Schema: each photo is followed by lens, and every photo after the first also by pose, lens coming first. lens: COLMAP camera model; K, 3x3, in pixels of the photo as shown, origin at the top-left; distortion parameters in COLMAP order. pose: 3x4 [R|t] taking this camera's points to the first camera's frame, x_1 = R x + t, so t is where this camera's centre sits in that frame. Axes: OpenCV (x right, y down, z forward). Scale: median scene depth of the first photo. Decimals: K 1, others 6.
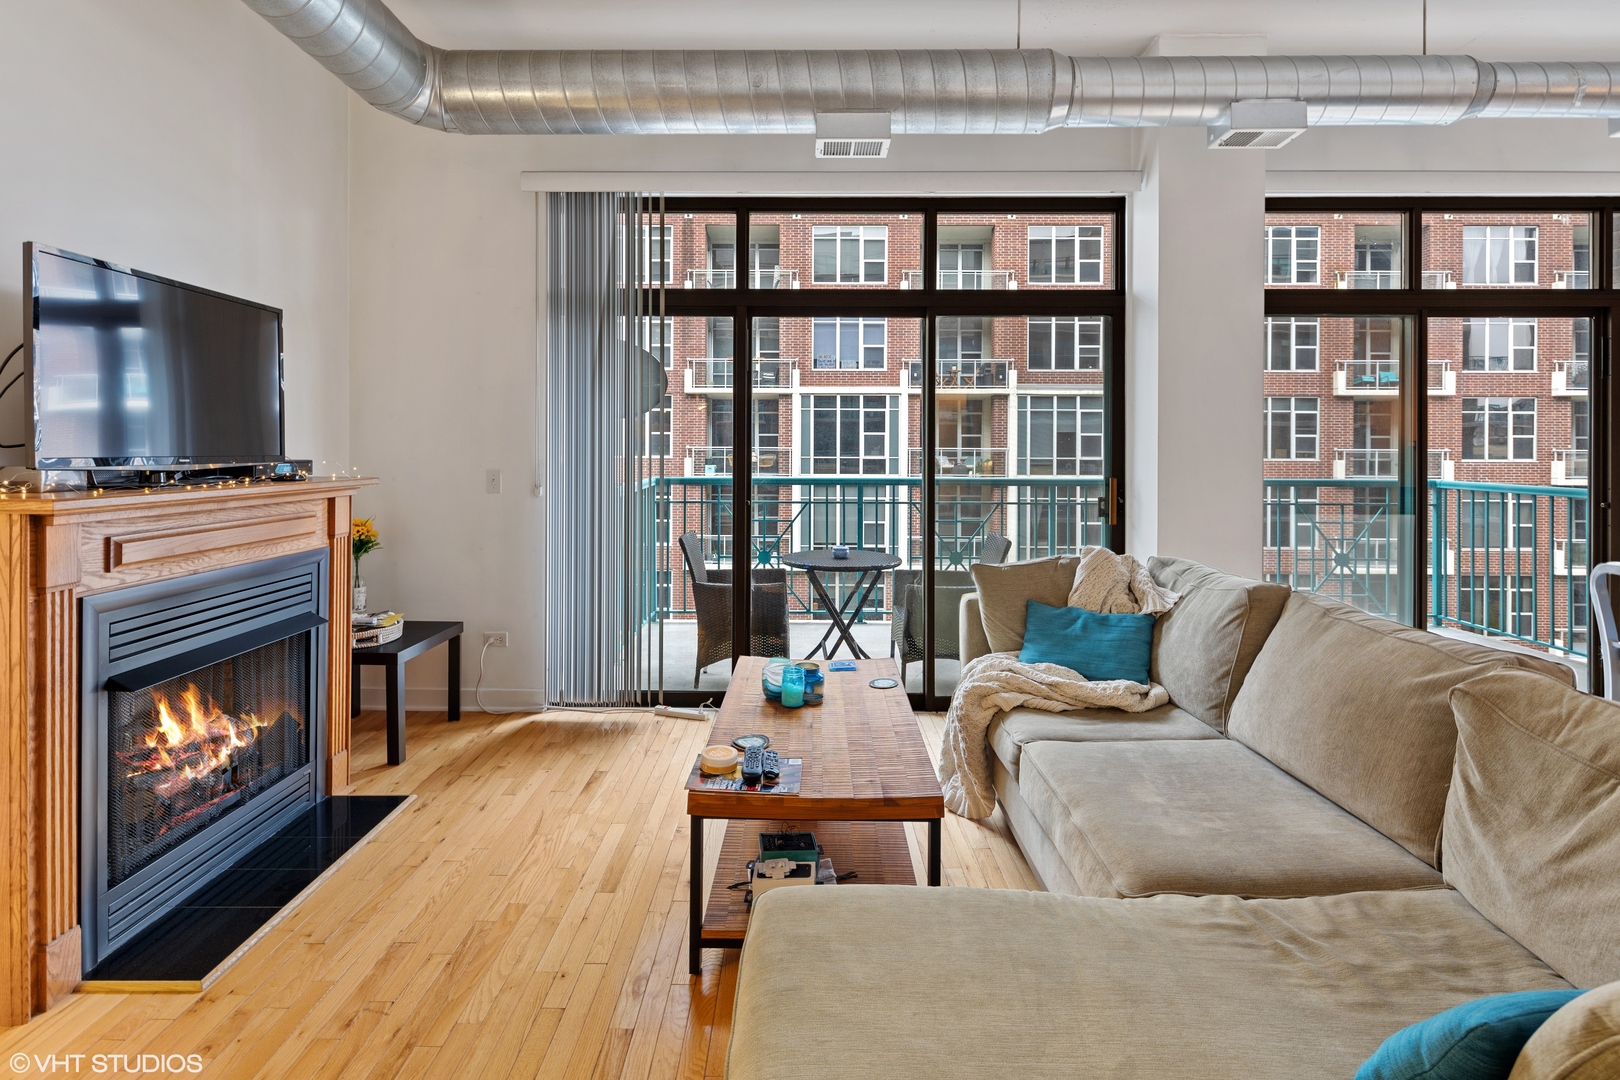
lens RADIAL K [[789.9, 0, 801.6], [0, 789.9, 452.0], [0, 0, 1]] dist [0.002808, -0.001589]
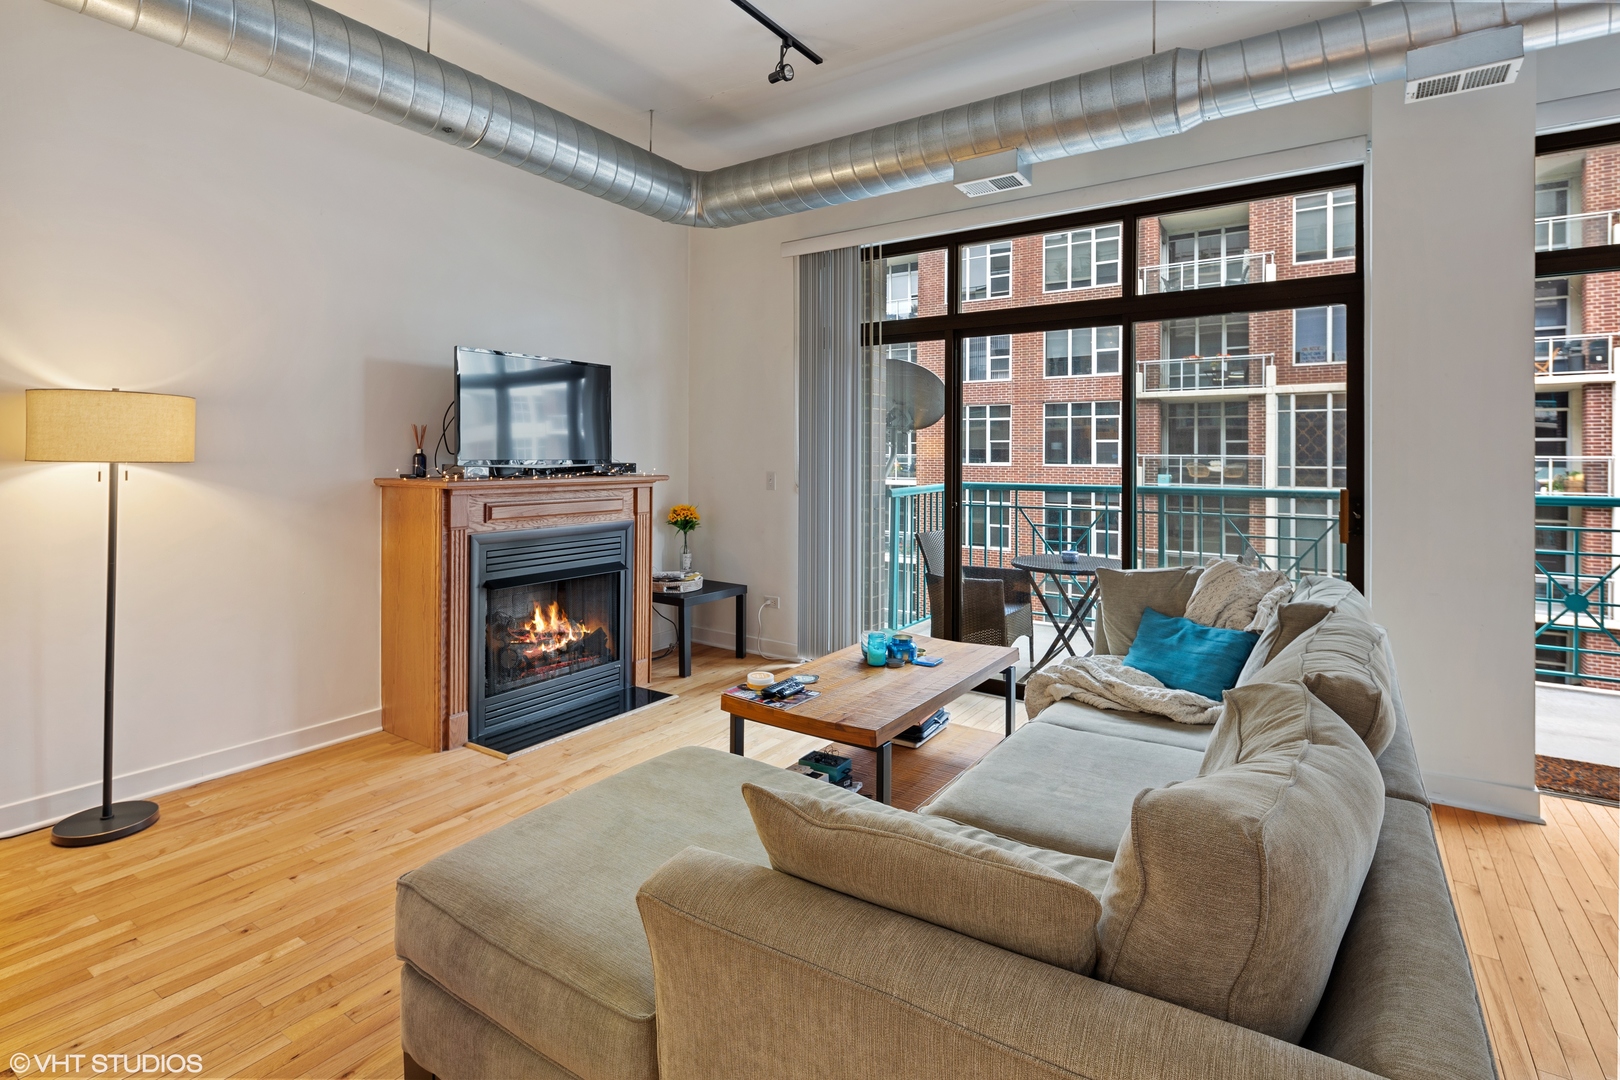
lens RADIAL K [[788.7, 0, 806.8], [0, 788.7, 450.3], [0, 0, 1]] dist [0.012682, -0.005748]
pose [[0.832037, -0.004018, -0.554706, 0.436820], [-0.003111, 0.999924, -0.011911, 0.002501], [0.554712, 0.011636, 0.831961, -0.062089]]
